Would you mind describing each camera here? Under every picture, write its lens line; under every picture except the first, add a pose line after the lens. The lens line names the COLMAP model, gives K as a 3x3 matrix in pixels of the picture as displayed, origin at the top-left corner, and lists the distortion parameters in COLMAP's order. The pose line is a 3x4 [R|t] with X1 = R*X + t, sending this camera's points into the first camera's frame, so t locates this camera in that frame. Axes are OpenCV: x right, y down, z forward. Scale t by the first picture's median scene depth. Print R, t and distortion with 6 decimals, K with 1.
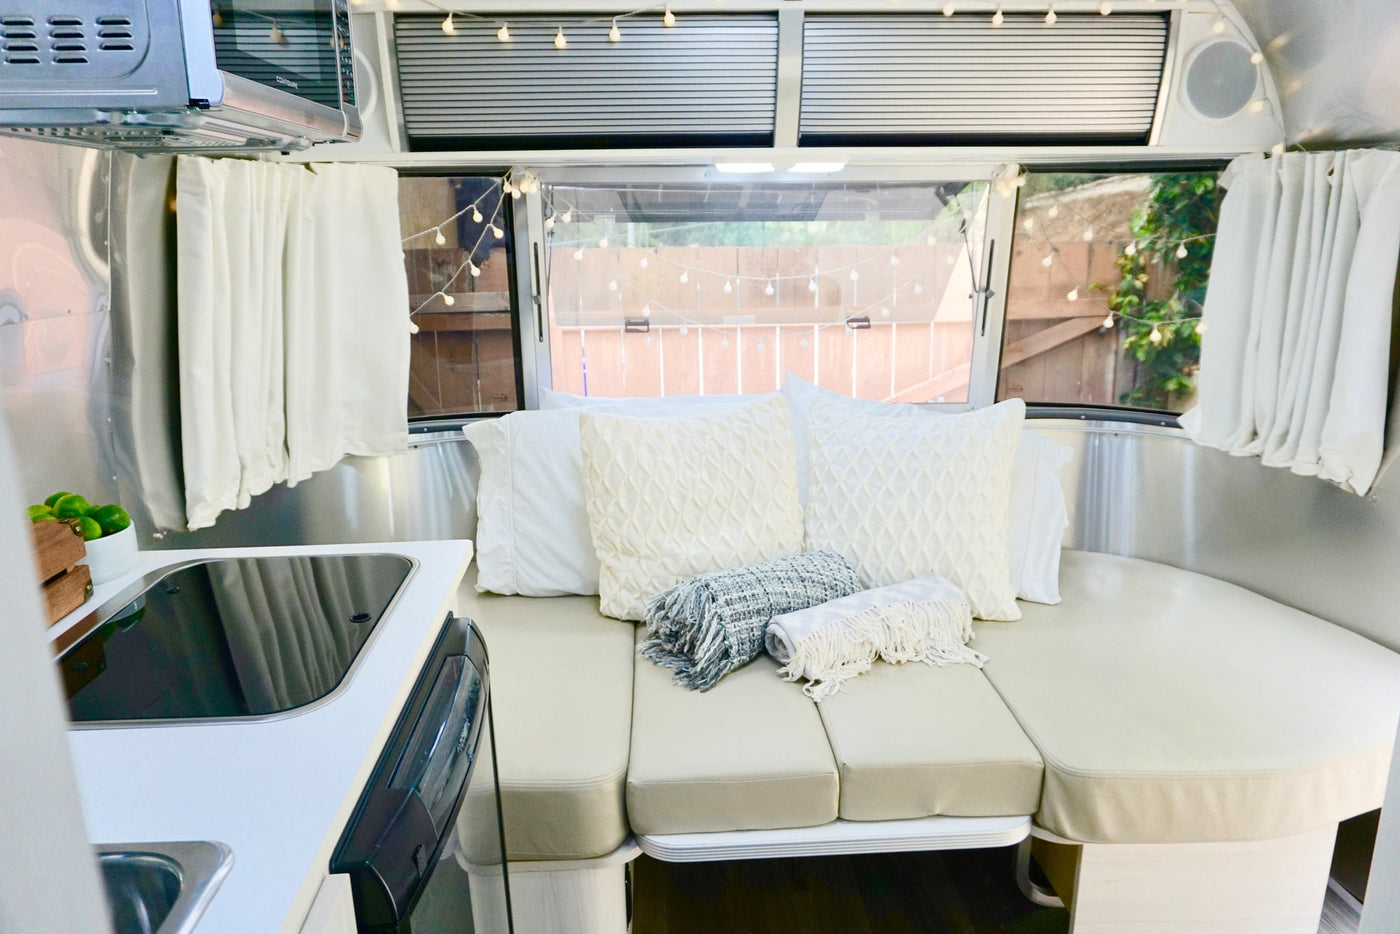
lens RADIAL K [[995.0, 0, 714.8], [0, 995.0, 475.3], [0, 0, 1]] dist [-0.074652, 0.035659]
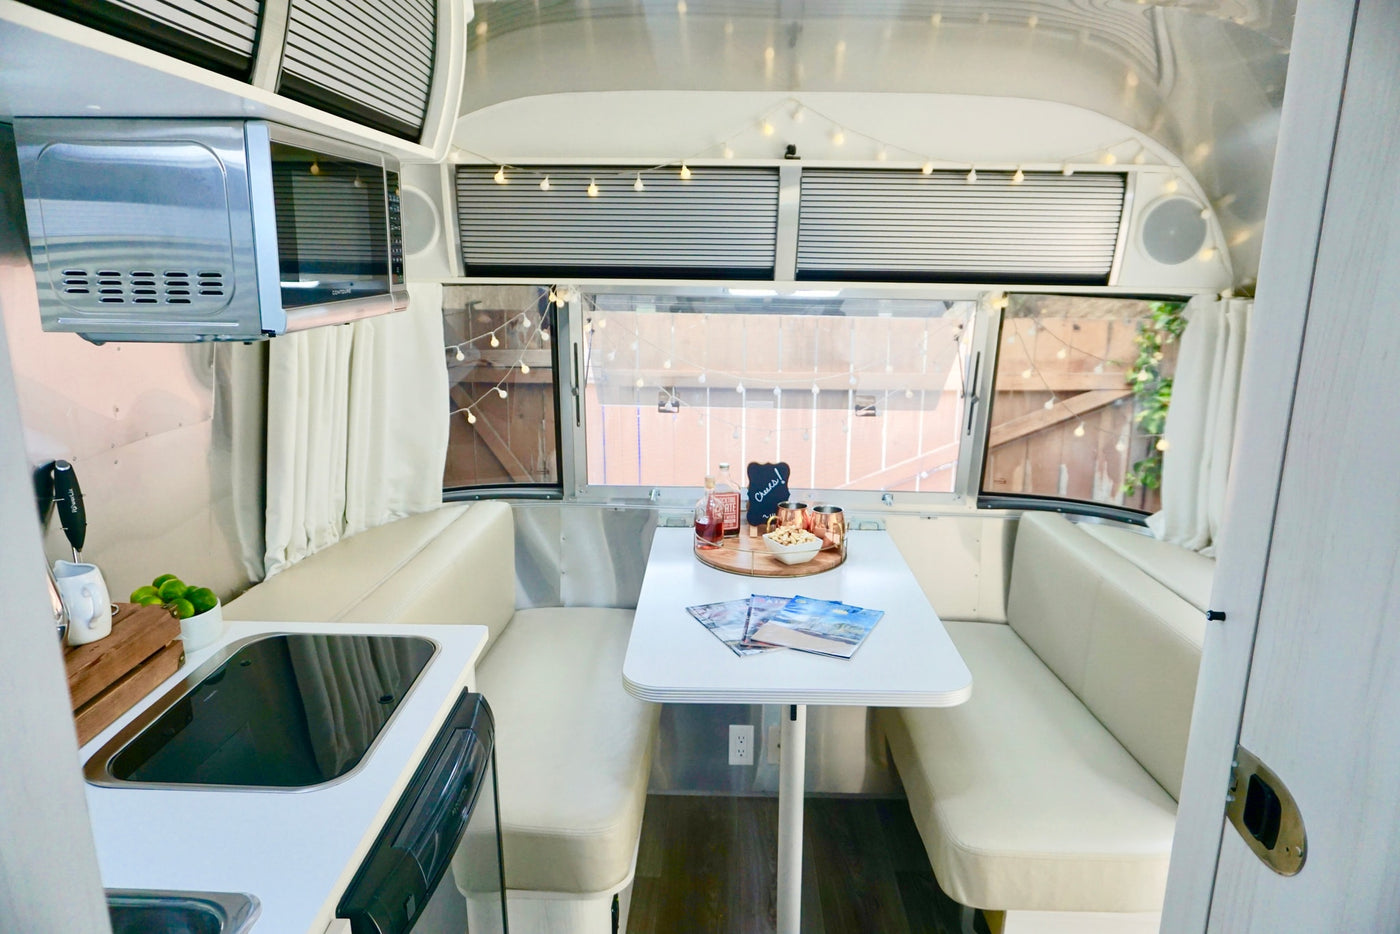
lens RADIAL K [[935.8, 0, 700.0], [0, 935.8, 467.0], [0, 0, 1]] dist [-0.051290, -0.001735]
pose [[0.995496, 0.042308, -0.084835, 0.078417], [-0.044525, 0.998710, -0.024414, -0.086328], [0.083692, 0.028082, 0.996096, -0.096031]]
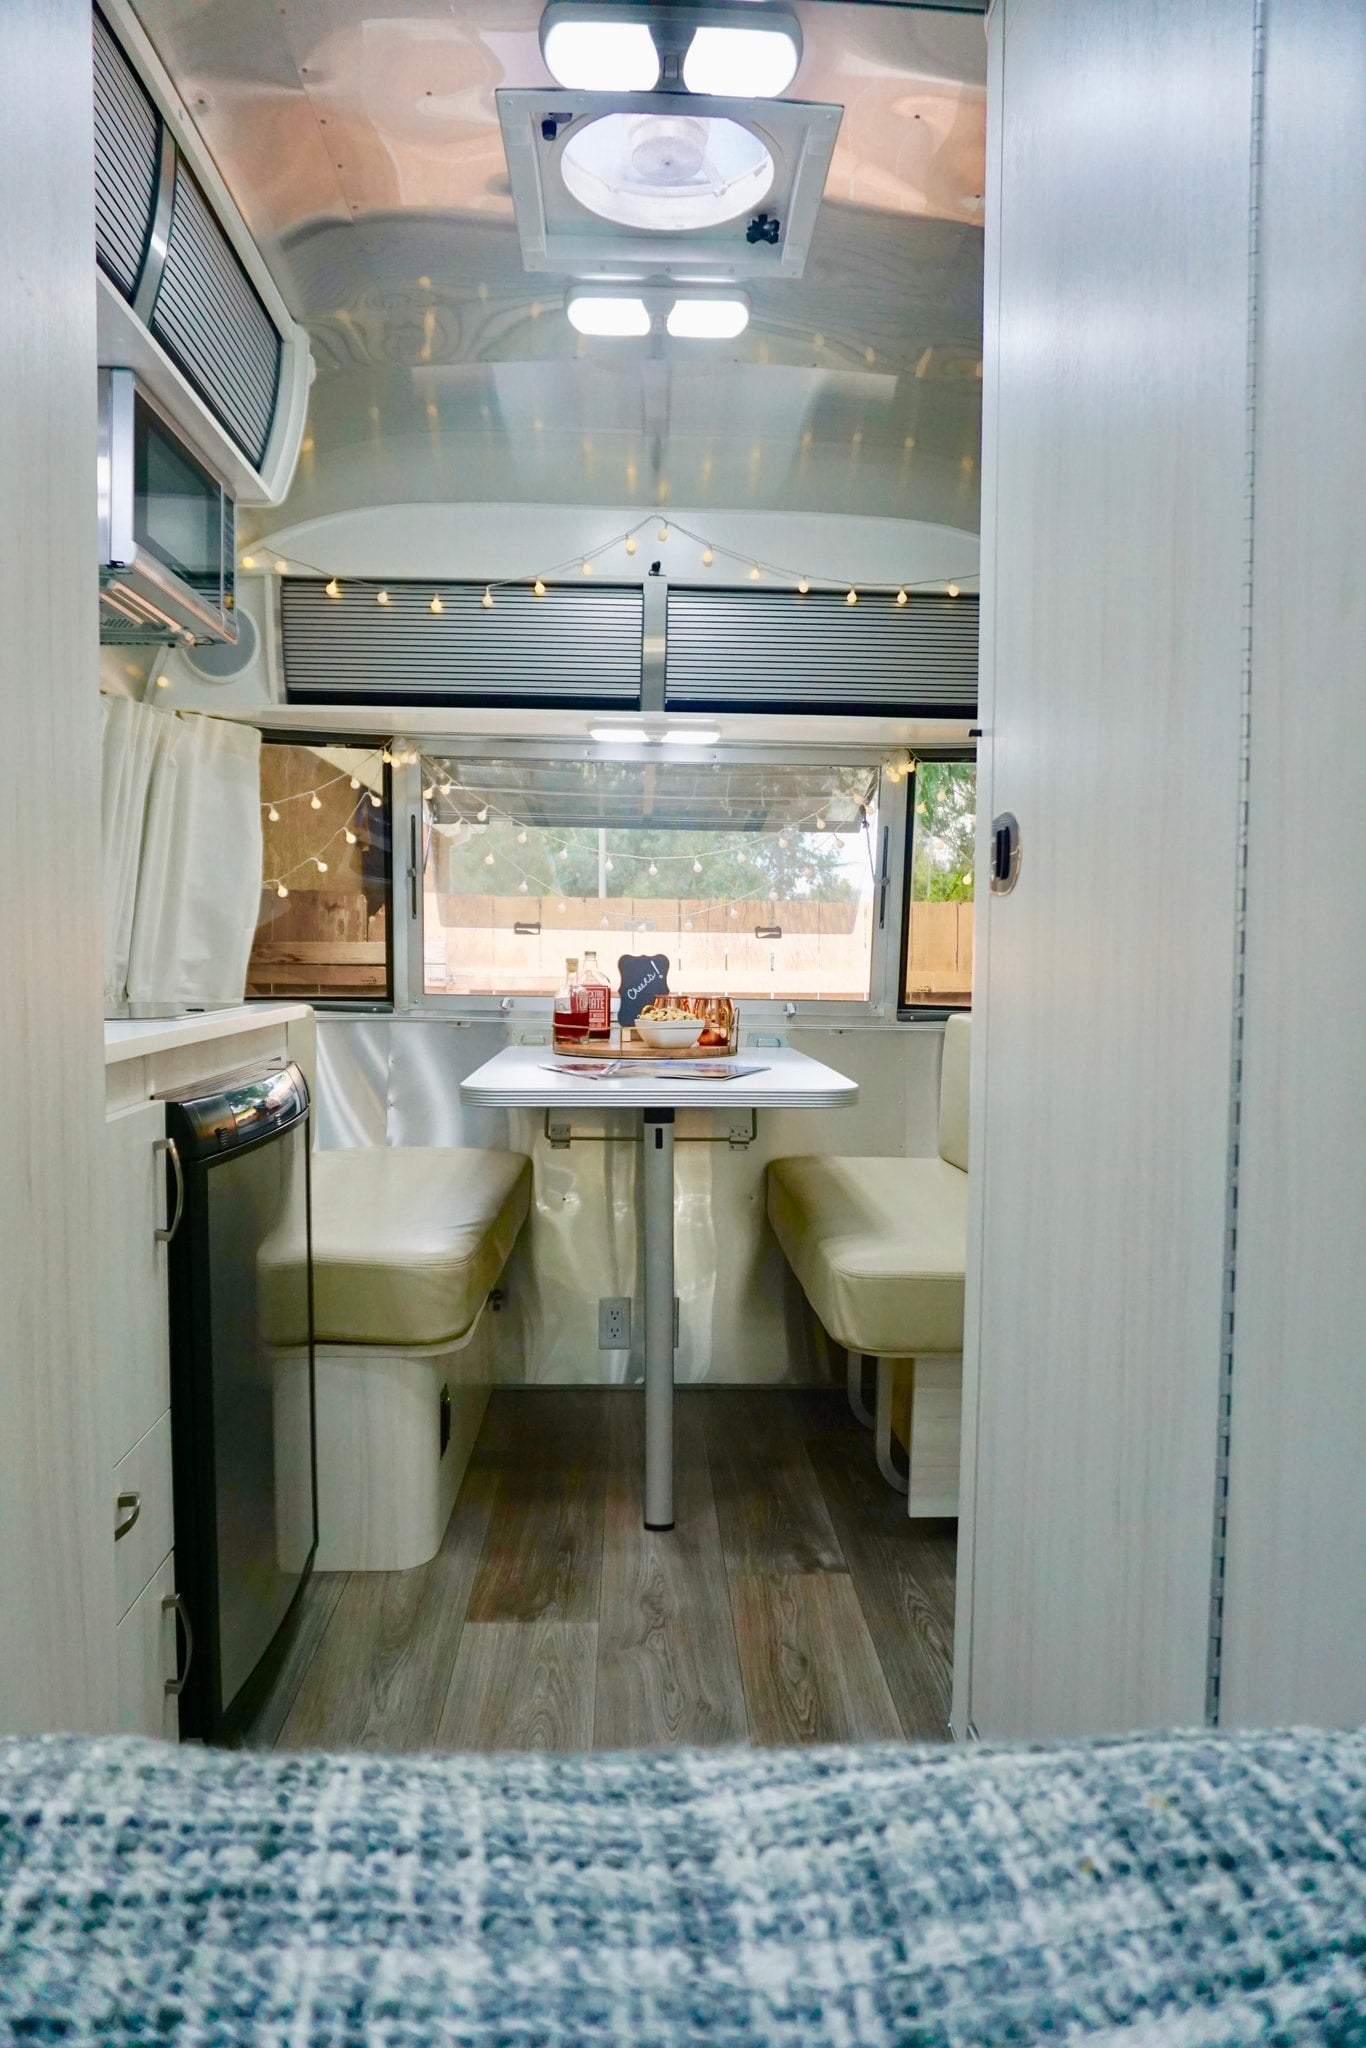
lens RADIAL K [[1368.9, 0, 712.5], [0, 1368.9, 1030.6], [0, 0, 1]] dist [-0.051290, -0.001735]
pose [[0.999691, 0.024072, -0.006241, 0.158034], [-0.024829, 0.980205, -0.196421, 0.283833], [0.001389, 0.196515, 0.980500, -0.346053]]
